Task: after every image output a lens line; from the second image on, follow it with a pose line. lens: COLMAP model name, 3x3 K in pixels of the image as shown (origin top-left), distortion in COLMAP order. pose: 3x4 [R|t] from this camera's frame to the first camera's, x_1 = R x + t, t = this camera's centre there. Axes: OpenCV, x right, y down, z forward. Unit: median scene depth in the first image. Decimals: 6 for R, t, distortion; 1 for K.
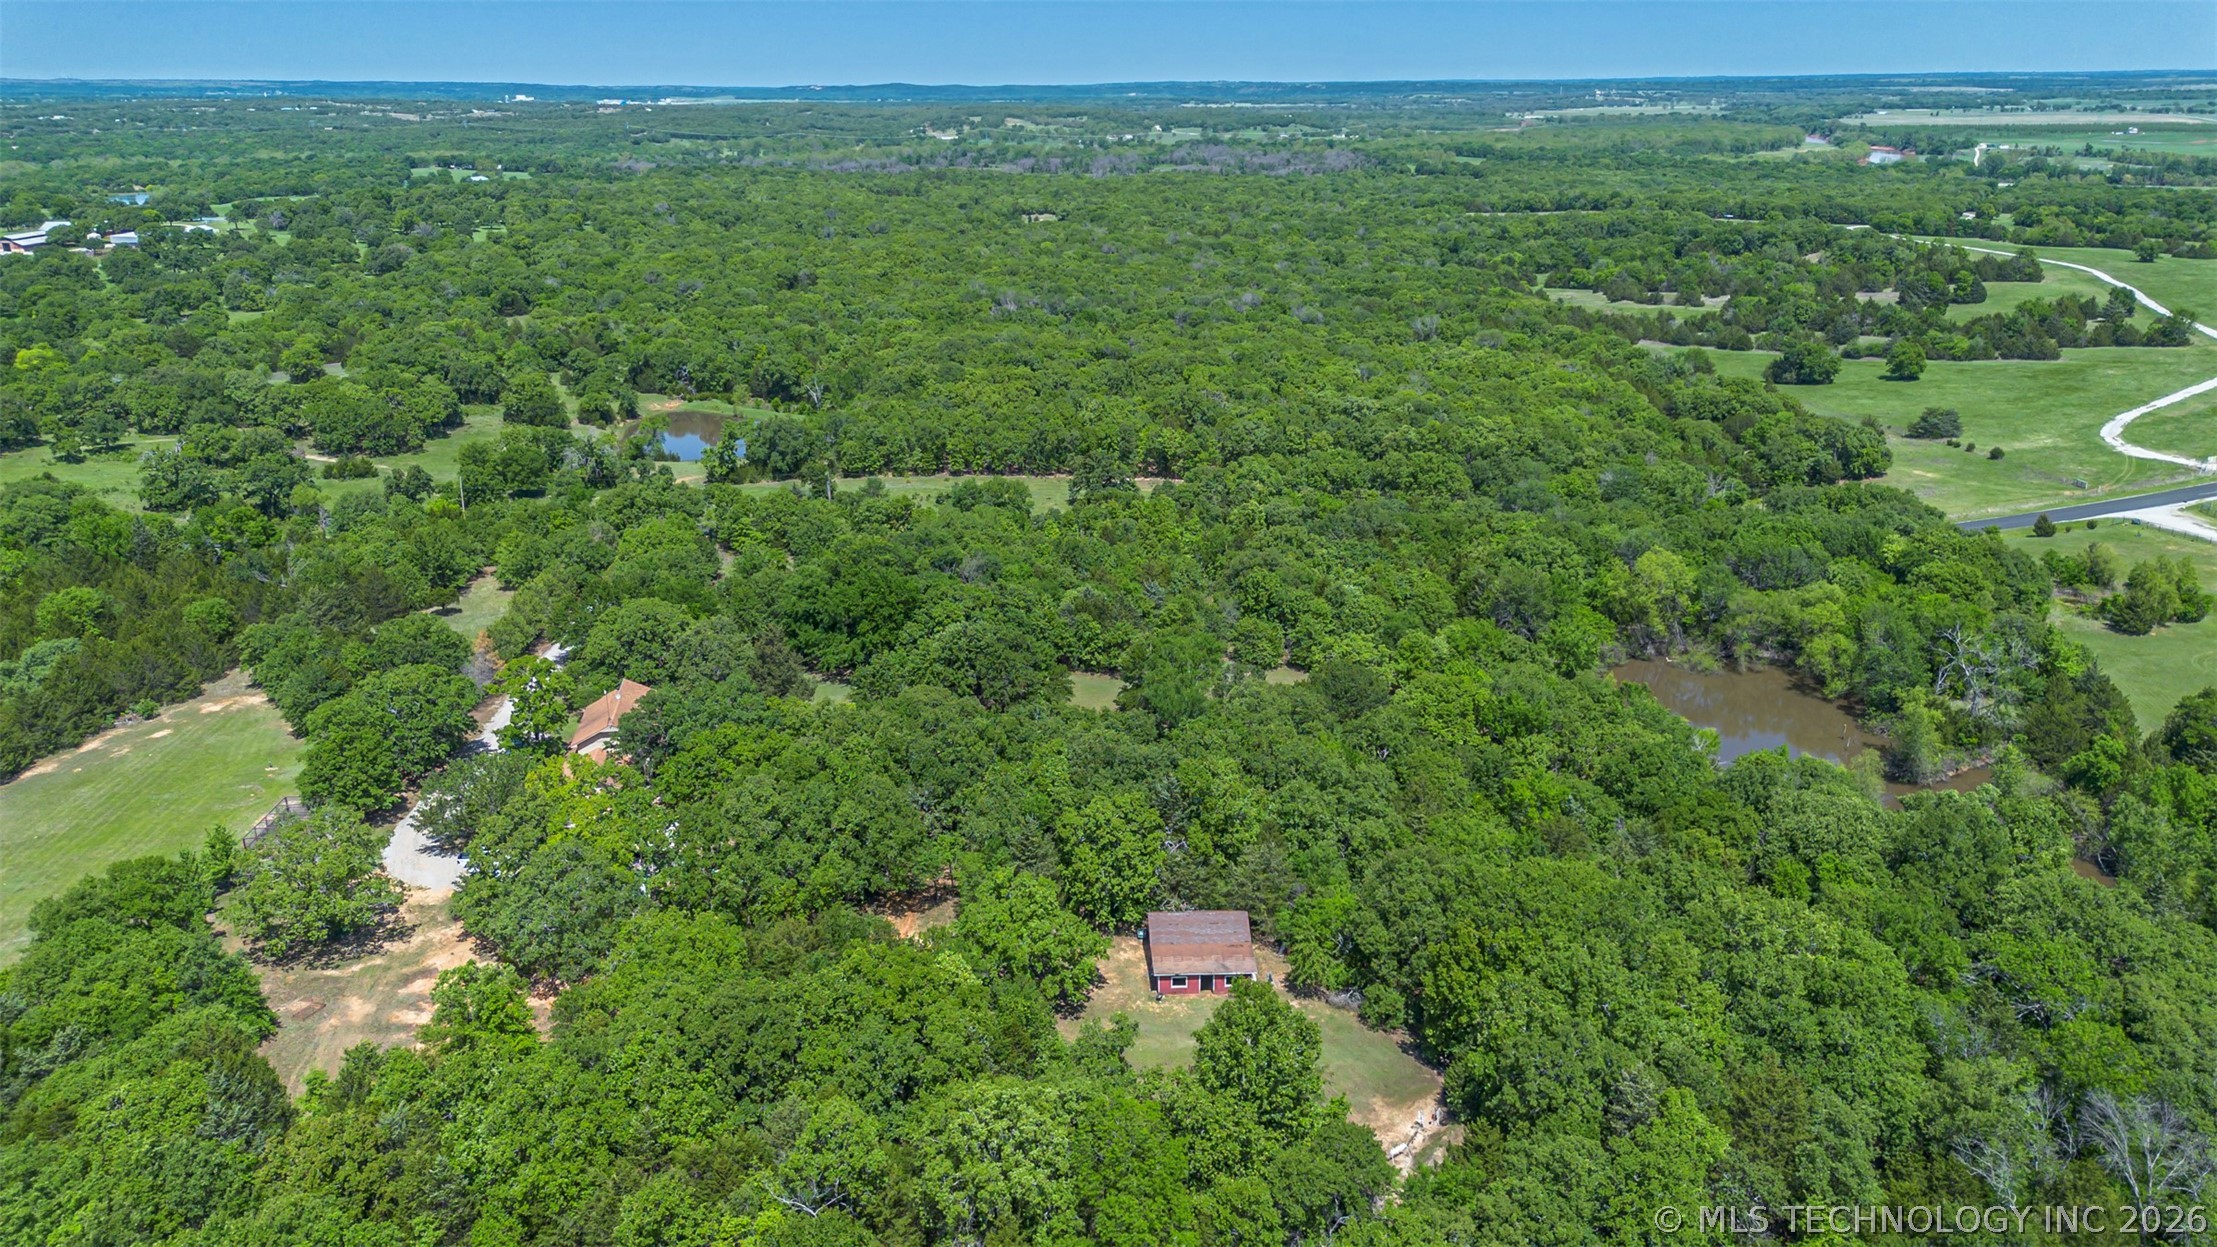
lens RADIAL K [[1554.5, 0, 1108.5], [0, 1554.5, 623.5], [0, 0, 1]] dist [0.062566, -0.061314]
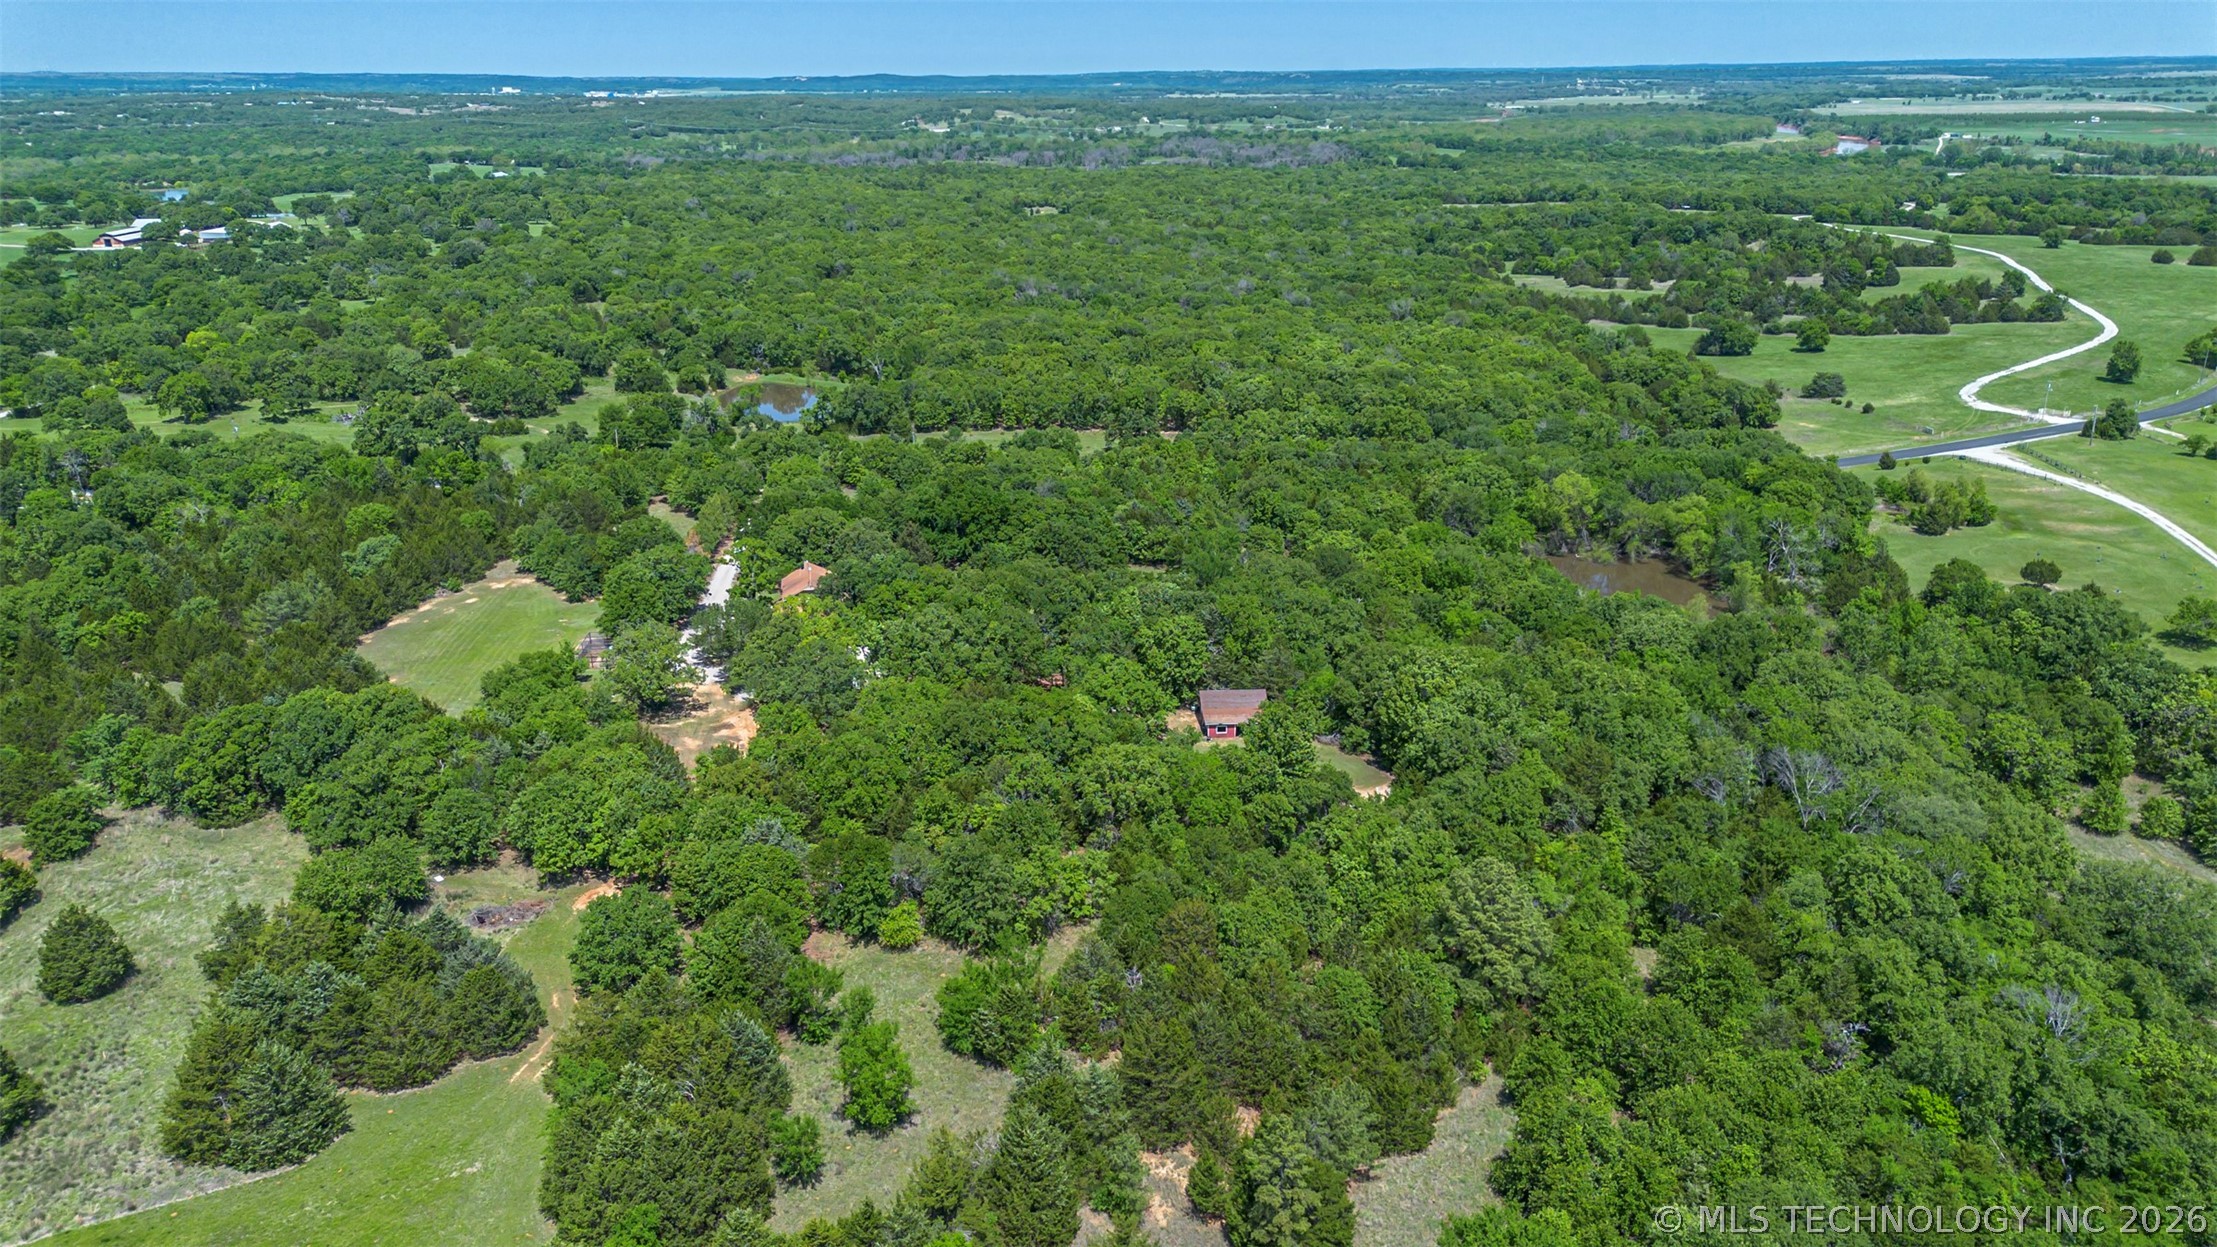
lens RADIAL K [[1554.5, 0, 1108.5], [0, 1554.5, 623.5], [0, 0, 1]] dist [0.062566, -0.061314]
pose [[0.999947, -0.006180, 0.008251, -0.026380], [0.006128, 0.999962, 0.006270, 0.039919], [-0.008290, -0.006220, 0.999946, -0.175681]]
